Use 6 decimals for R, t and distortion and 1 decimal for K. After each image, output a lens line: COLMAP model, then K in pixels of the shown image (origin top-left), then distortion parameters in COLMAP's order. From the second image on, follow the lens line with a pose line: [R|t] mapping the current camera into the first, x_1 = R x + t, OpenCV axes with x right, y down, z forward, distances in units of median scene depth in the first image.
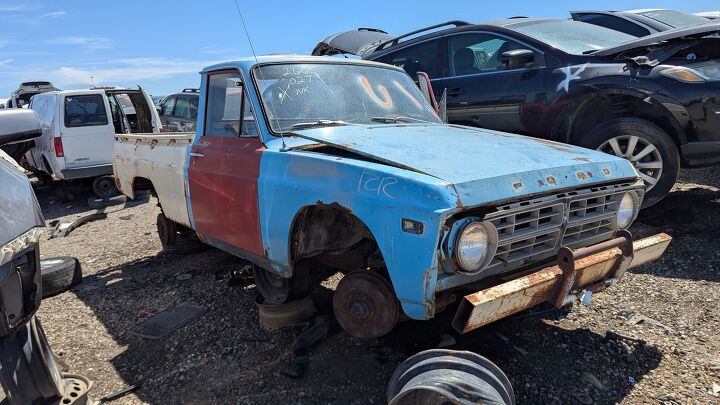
lens RADIAL K [[518.2, 0, 360.0], [0, 518.2, 202.5], [0, 0, 1]] dist [0.066451, -0.066860]
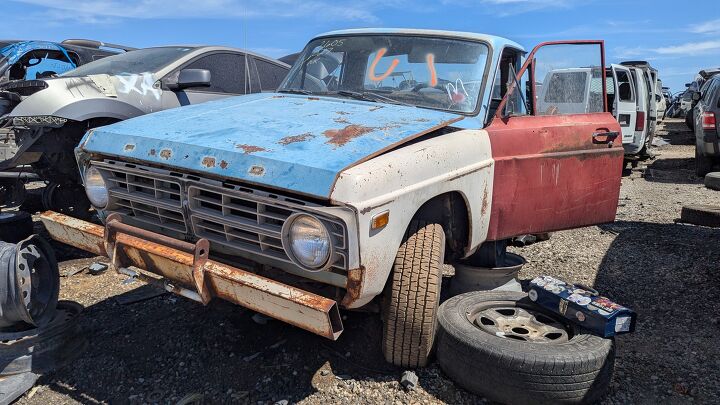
lens RADIAL K [[518.2, 0, 360.0], [0, 518.2, 202.5], [0, 0, 1]] dist [0.066451, -0.066860]
pose [[0.343283, 0.248209, -0.905842, 0.944113], [-0.217227, 0.959282, 0.180531, -0.141440], [0.913767, 0.134800, 0.383222, 0.678859]]
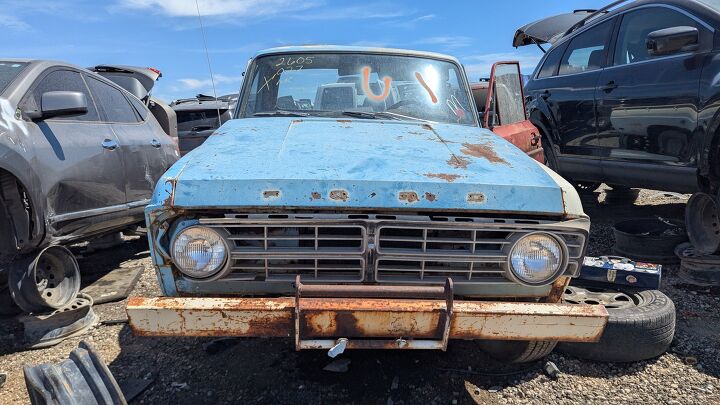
lens RADIAL K [[518.2, 0, 360.0], [0, 518.2, 202.5], [0, 0, 1]] dist [0.066451, -0.066860]
pose [[0.806791, 0.140063, -0.573996, 0.594488], [-0.133998, 0.989557, 0.053121, -0.054131], [0.575442, 0.034057, 0.817133, 0.259113]]
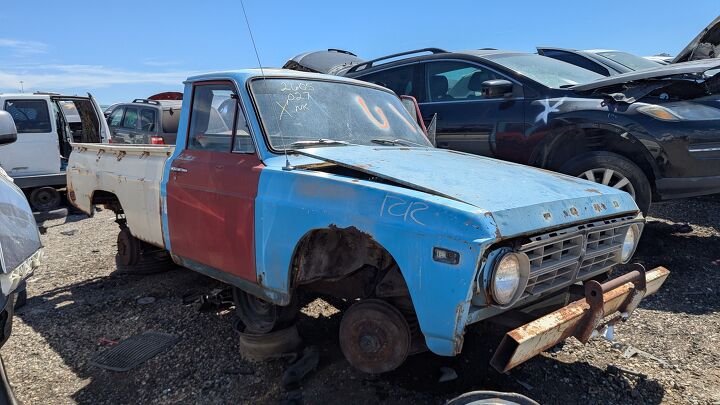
lens RADIAL K [[518.2, 0, 360.0], [0, 518.2, 202.5], [0, 0, 1]] dist [0.066451, -0.066860]
pose [[0.993342, 0.035789, 0.109507, -0.098583], [-0.031238, 0.998587, -0.042988, -0.003169], [-0.110891, 0.039281, 0.993056, 0.047819]]
